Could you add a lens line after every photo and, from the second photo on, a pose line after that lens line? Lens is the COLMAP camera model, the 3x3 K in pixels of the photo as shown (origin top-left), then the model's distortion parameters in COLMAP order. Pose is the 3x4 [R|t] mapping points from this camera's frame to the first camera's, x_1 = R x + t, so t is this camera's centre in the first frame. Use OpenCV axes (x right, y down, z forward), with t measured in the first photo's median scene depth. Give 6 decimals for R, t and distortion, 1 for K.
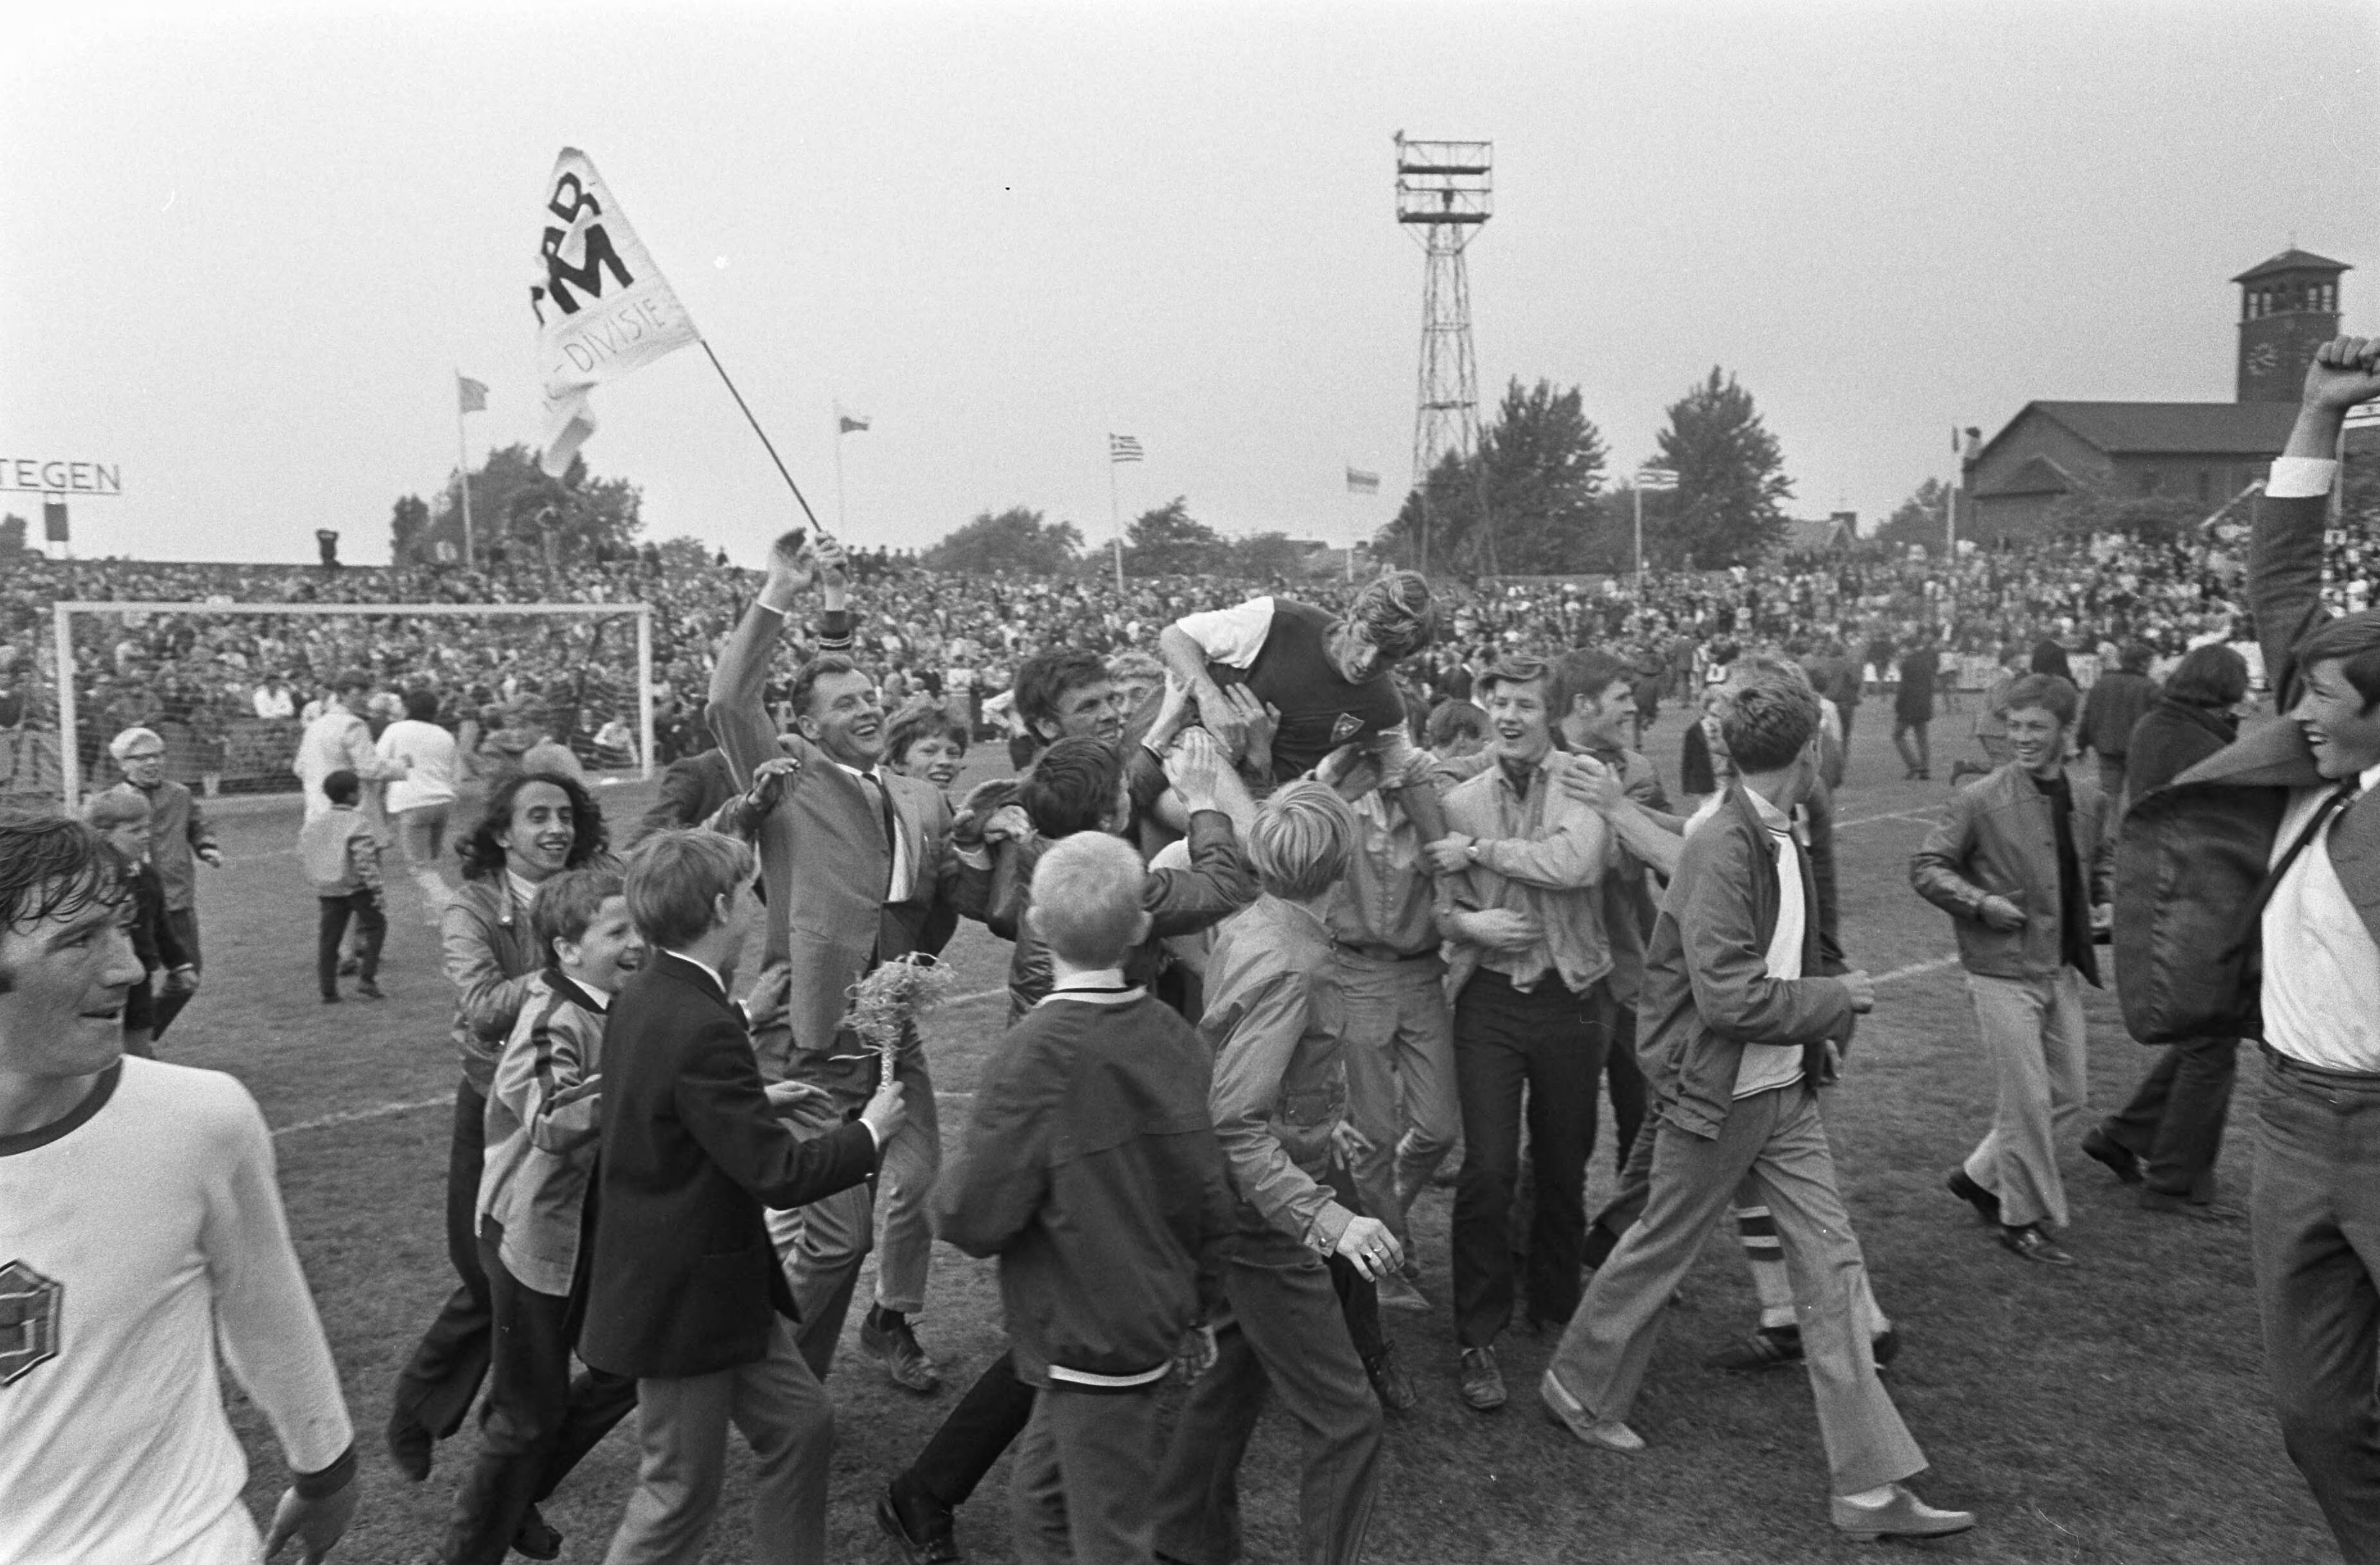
lens RADIAL K [[2145.9, 0, 1123.7], [0, 2145.9, 788.5], [0, 0, 1]] dist [-0.068767, 0.205854]
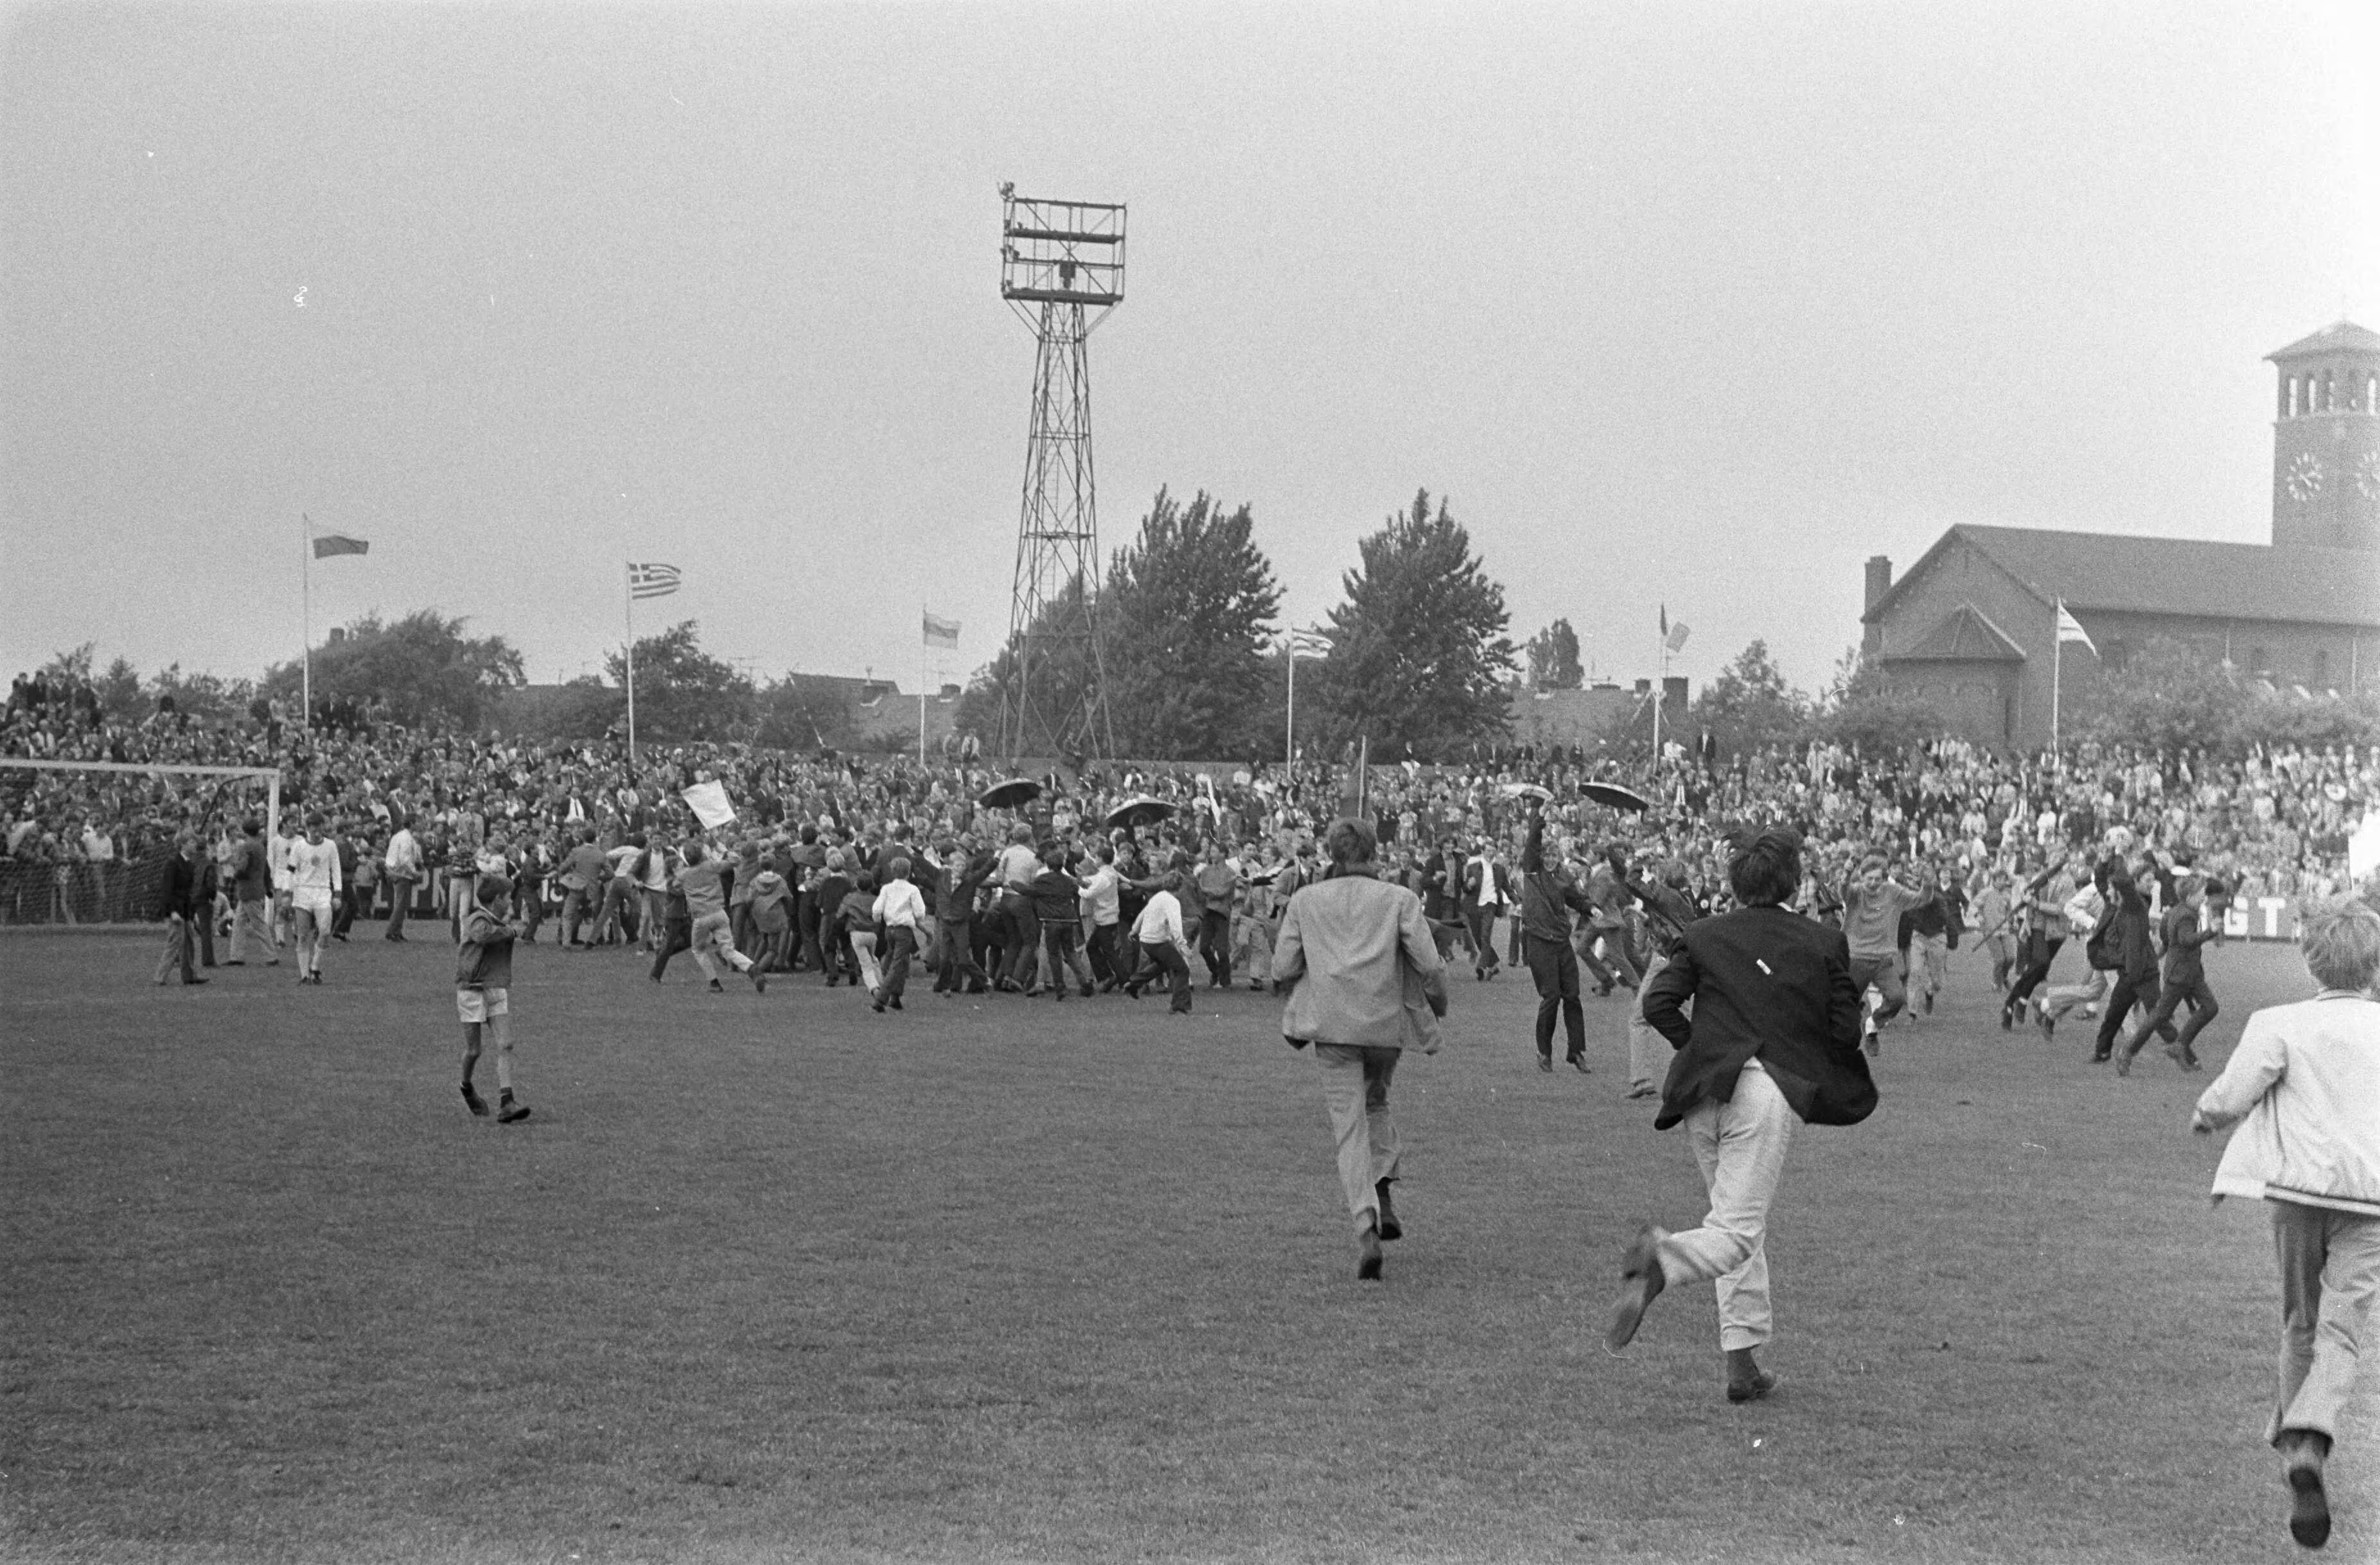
lens RADIAL K [[2145.9, 0, 1123.7], [0, 2145.9, 788.5], [0, 0, 1]] dist [-0.068767, 0.205854]
pose [[0.978416, 0.044455, 0.201808, 0.023458], [-0.026591, 0.995552, -0.090387, -0.019859], [-0.204929, 0.083070, 0.975245, 0.259007]]
